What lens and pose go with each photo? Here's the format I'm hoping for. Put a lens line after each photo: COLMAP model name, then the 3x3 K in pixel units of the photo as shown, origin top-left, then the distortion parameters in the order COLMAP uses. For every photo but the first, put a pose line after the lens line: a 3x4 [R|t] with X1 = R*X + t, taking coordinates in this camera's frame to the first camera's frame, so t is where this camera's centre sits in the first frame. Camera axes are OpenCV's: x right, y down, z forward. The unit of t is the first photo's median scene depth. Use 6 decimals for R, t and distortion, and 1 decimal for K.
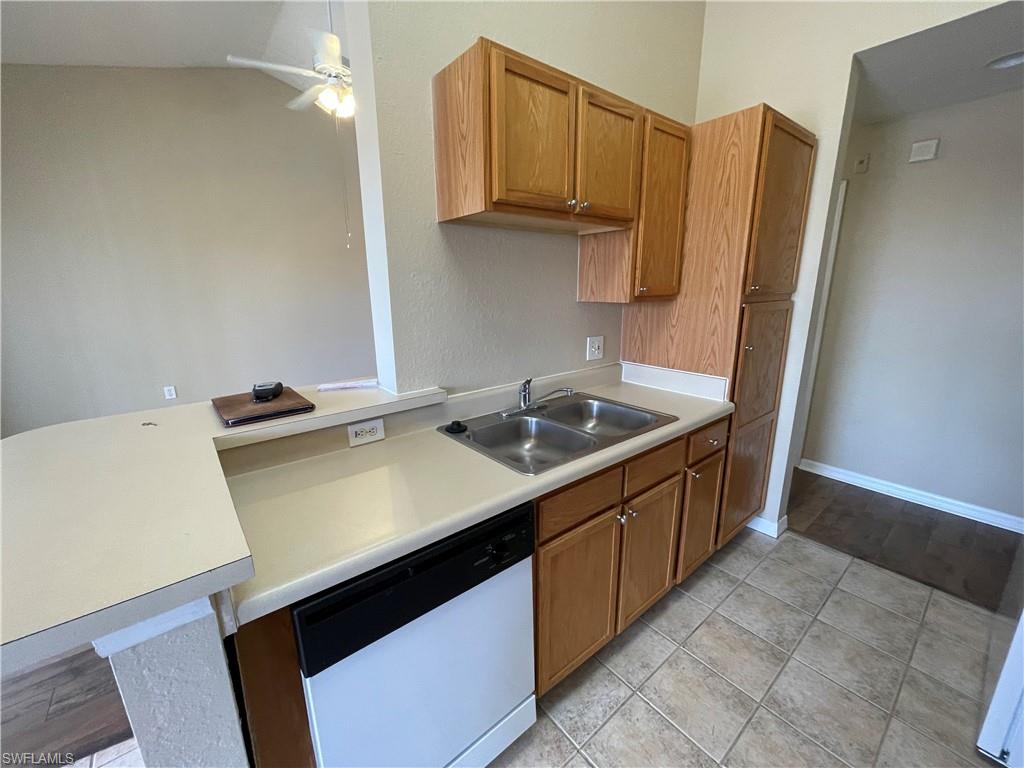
lens RADIAL K [[411.0, 0, 511.2], [0, 411.0, 385.6], [0, 0, 1]] dist [0.000499, 0.000219]
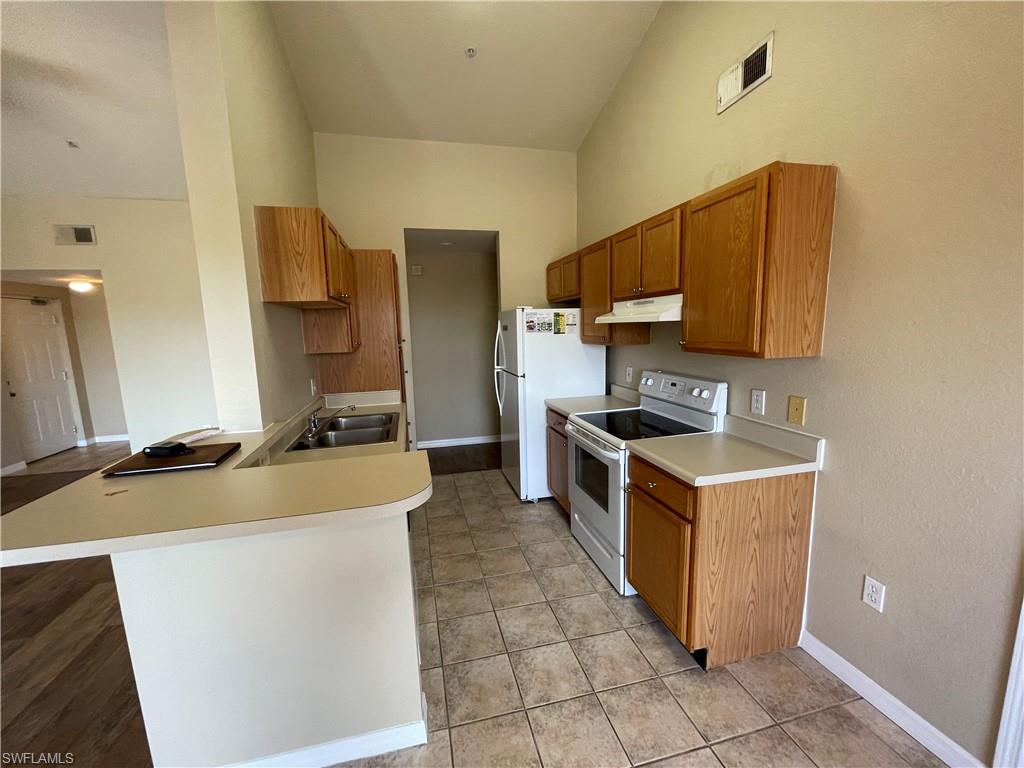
lens RADIAL K [[411.0, 0, 507.4], [0, 411.0, 386.4], [0, 0, 1]] dist [0.000499, 0.000219]
pose [[0.429913, -0.134835, 0.892745, -0.912676], [0.235779, 0.971241, 0.033149, 0.018070], [-0.871541, 0.196240, 0.449341, -0.224432]]
